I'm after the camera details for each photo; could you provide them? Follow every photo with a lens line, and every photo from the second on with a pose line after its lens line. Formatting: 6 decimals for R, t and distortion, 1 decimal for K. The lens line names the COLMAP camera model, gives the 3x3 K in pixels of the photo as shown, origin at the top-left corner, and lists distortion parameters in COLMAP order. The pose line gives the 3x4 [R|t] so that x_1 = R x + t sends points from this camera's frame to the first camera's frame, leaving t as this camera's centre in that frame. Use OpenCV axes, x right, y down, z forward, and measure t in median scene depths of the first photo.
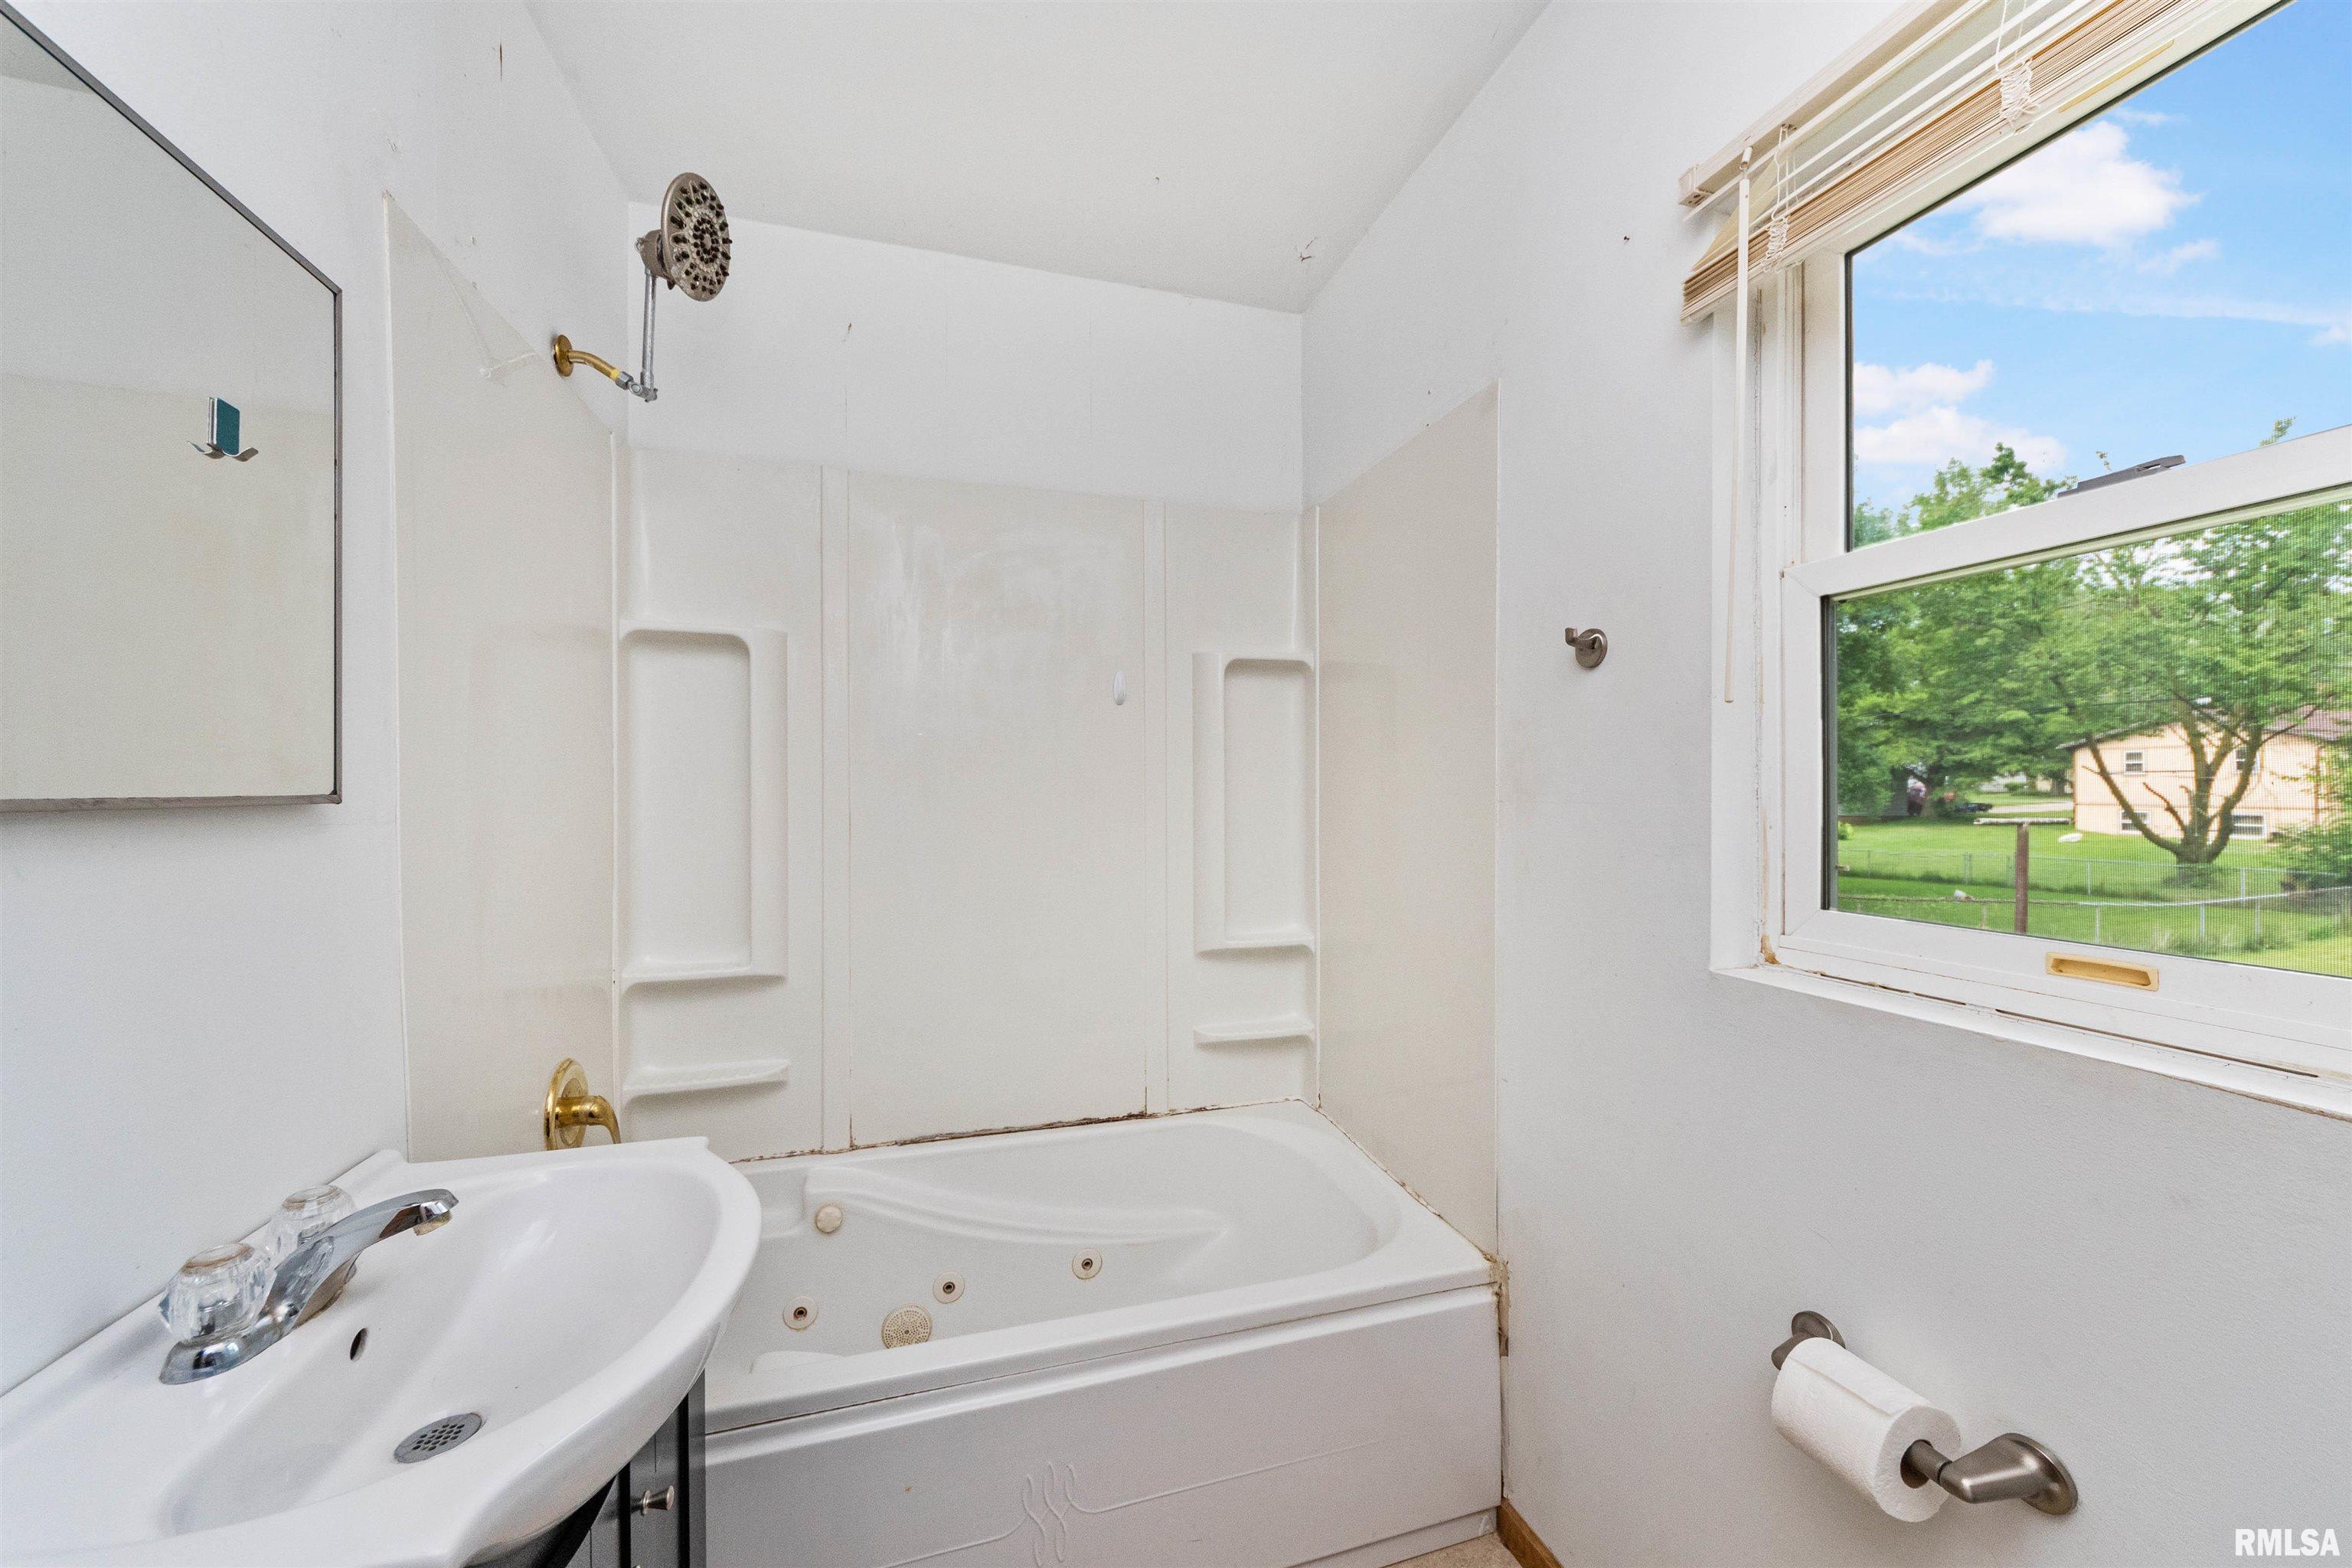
lens RADIAL K [[871.5, 0, 1190.9], [0, 871.5, 772.4], [0, 0, 1]] dist [0.001323, -0.000120]
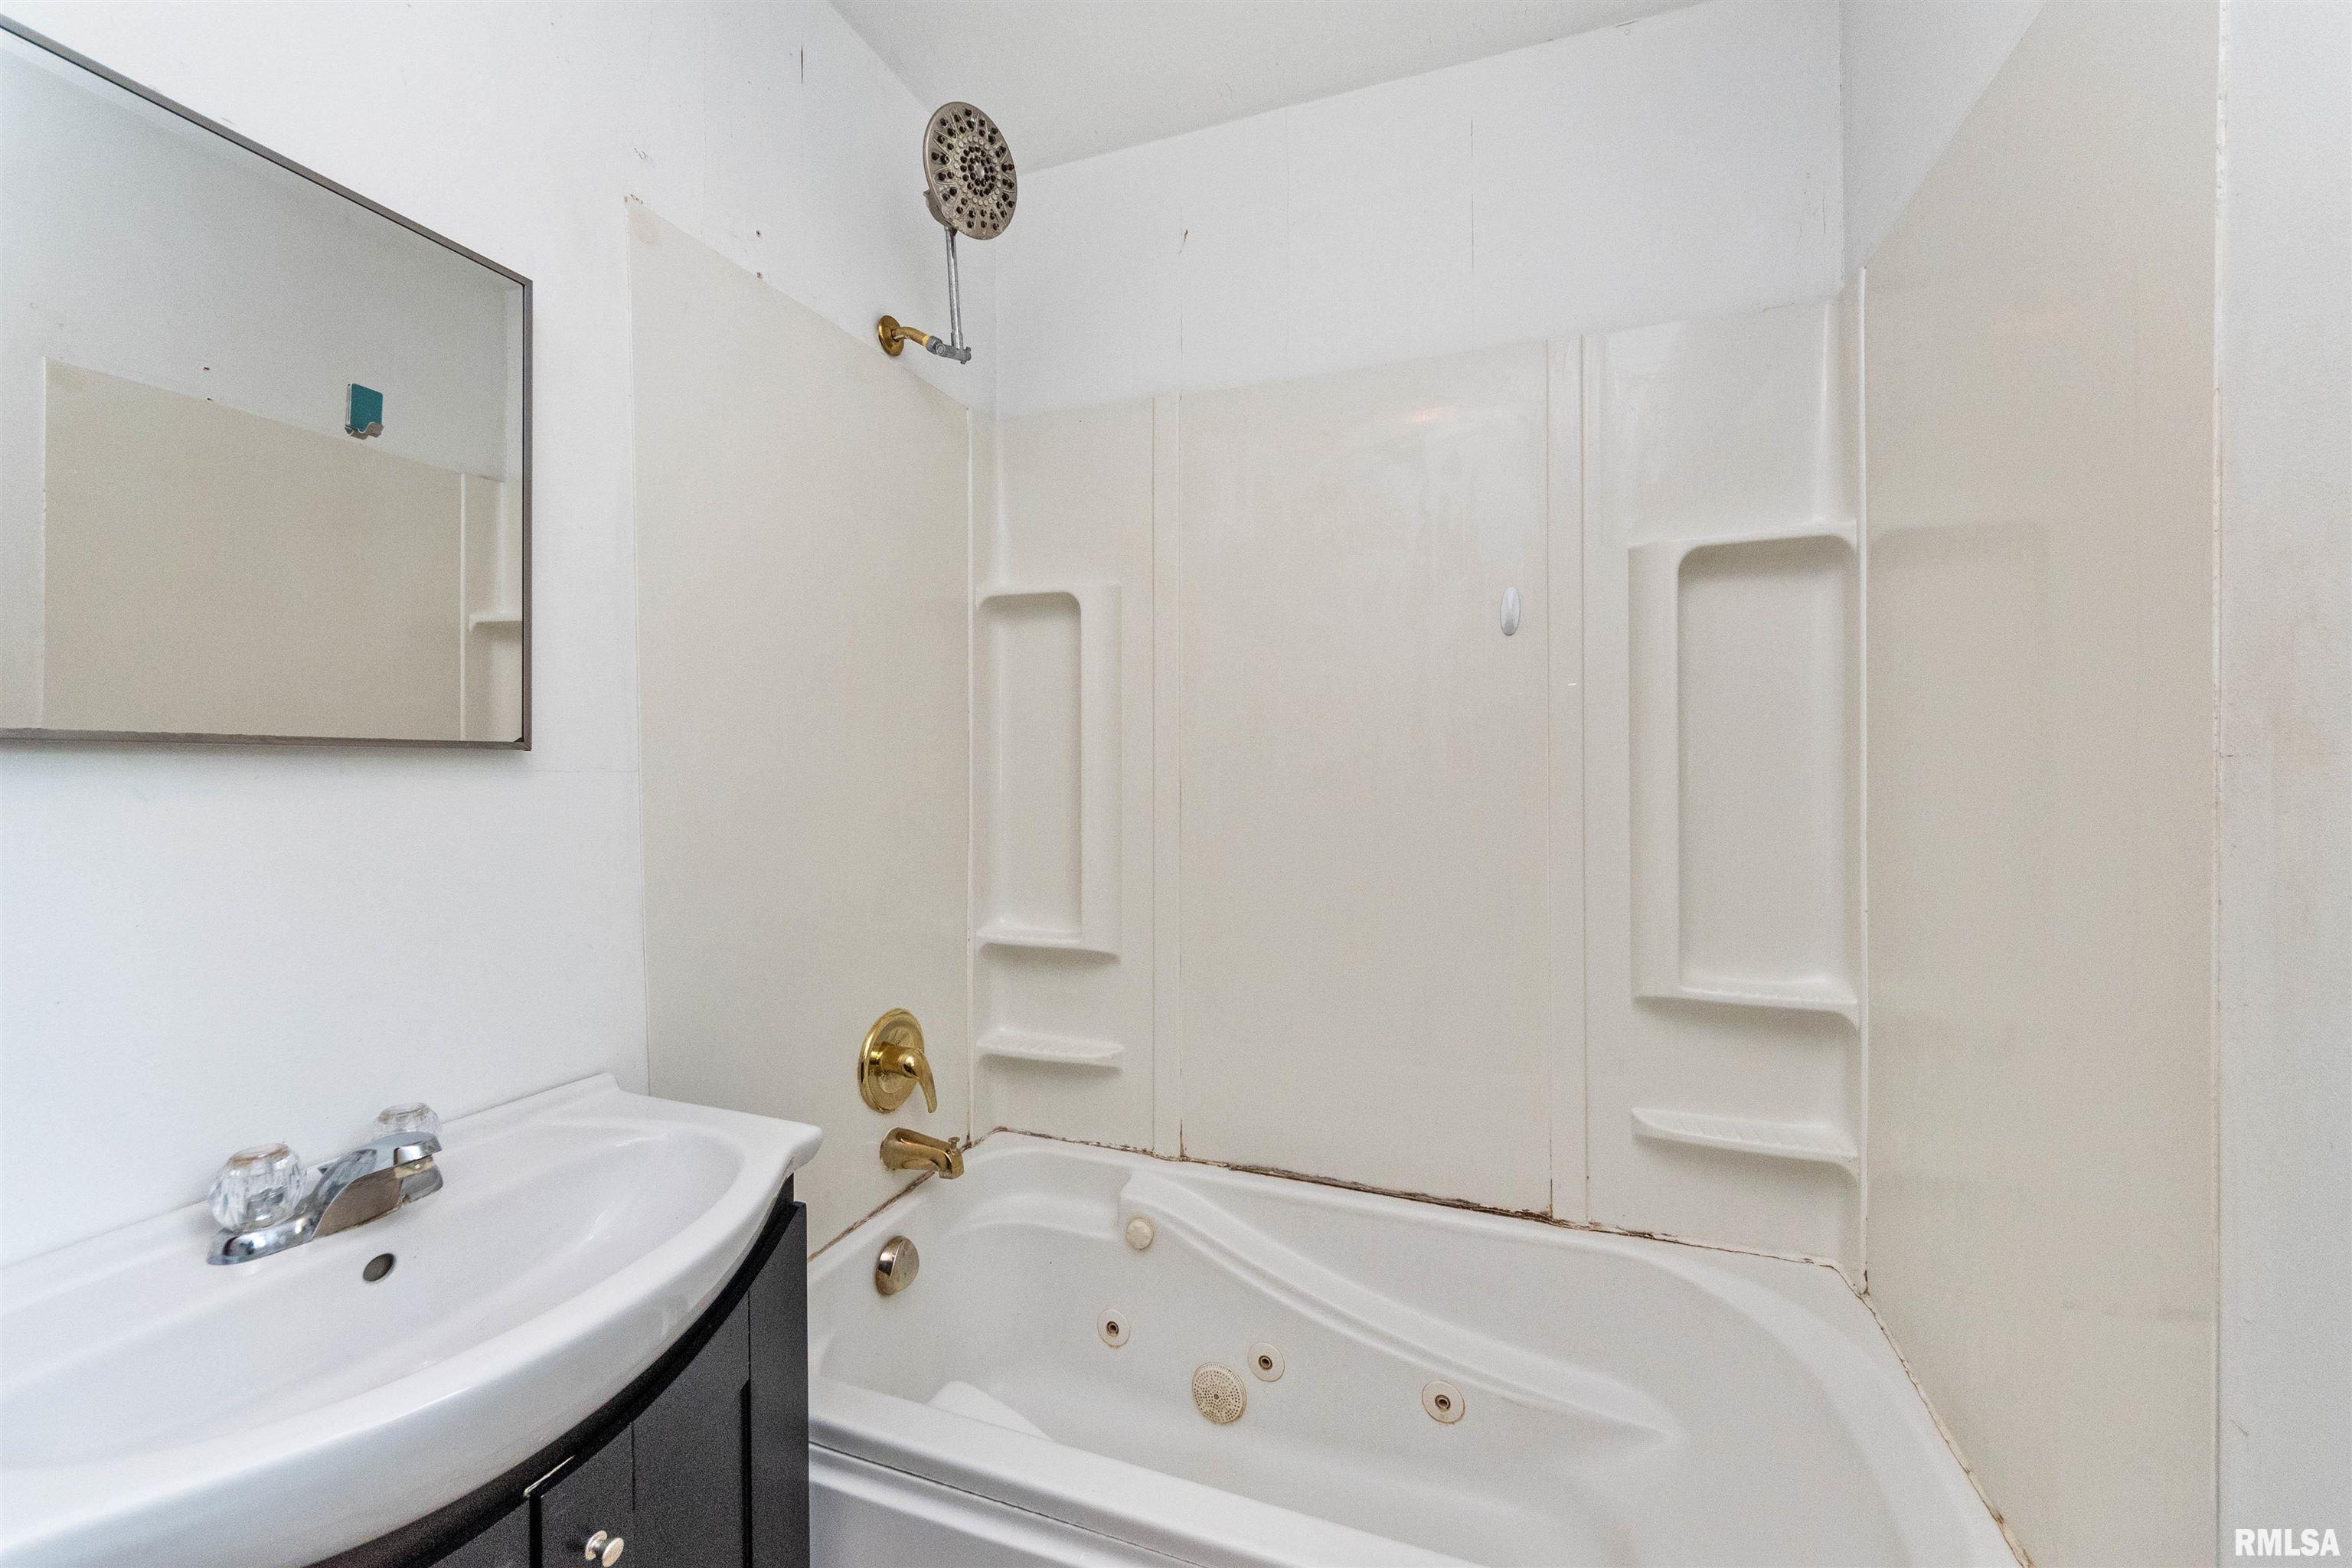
lens RADIAL K [[907.9, 0, 1177.5], [0, 907.9, 756.6], [0, 0, 1]] dist [0.007919, -0.000522]
pose [[0.797916, -0.004940, -0.602748, 0.198525], [0.006864, 0.999976, 0.000890, 0.026706], [0.602729, -0.004848, 0.797931, 0.315134]]
